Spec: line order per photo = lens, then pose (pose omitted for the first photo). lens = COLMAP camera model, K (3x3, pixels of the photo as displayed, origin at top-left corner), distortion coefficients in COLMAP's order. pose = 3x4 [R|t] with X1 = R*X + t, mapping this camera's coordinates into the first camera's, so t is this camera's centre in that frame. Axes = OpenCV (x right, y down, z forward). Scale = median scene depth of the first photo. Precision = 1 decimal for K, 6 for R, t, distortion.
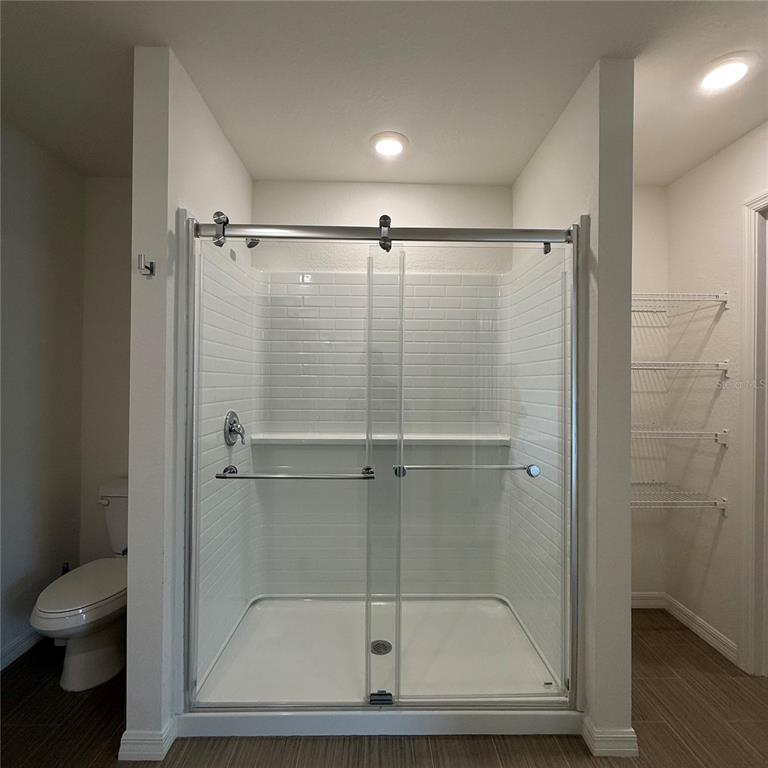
lens RADIAL K [[411.8, 0, 384.0], [0, 411.8, 384.0], [0, 0, 1]] dist [0.060426, -0.033811]
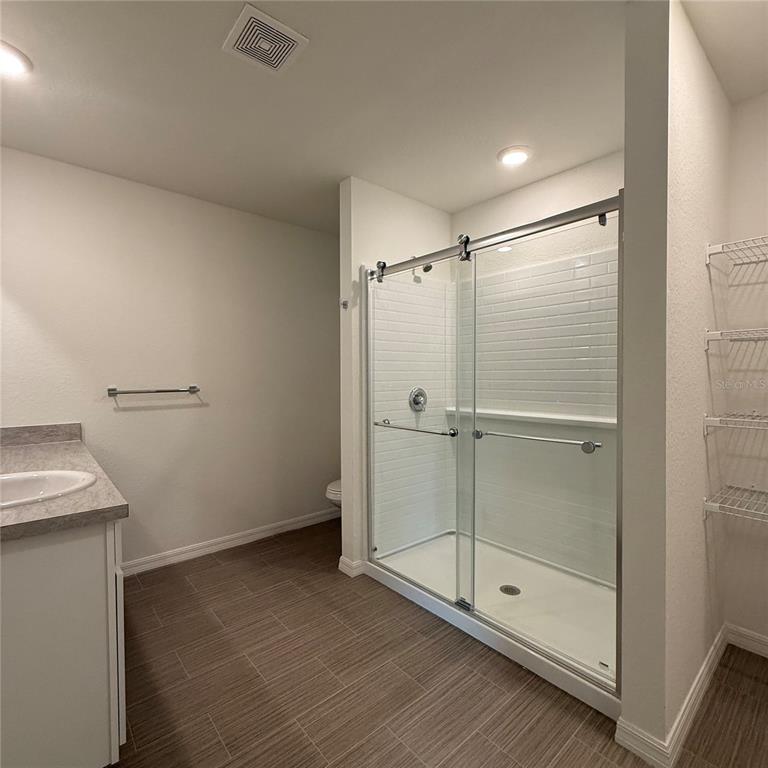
lens RADIAL K [[414.1, 0, 384.0], [0, 414.1, 384.0], [0, 0, 1]] dist [-0.002132, 0.000369]
pose [[0.647820, 0.018357, -0.761573, 0.814422], [0.007590, 0.999504, 0.030549, 0.007972], [0.761756, -0.025571, 0.647359, -0.019584]]
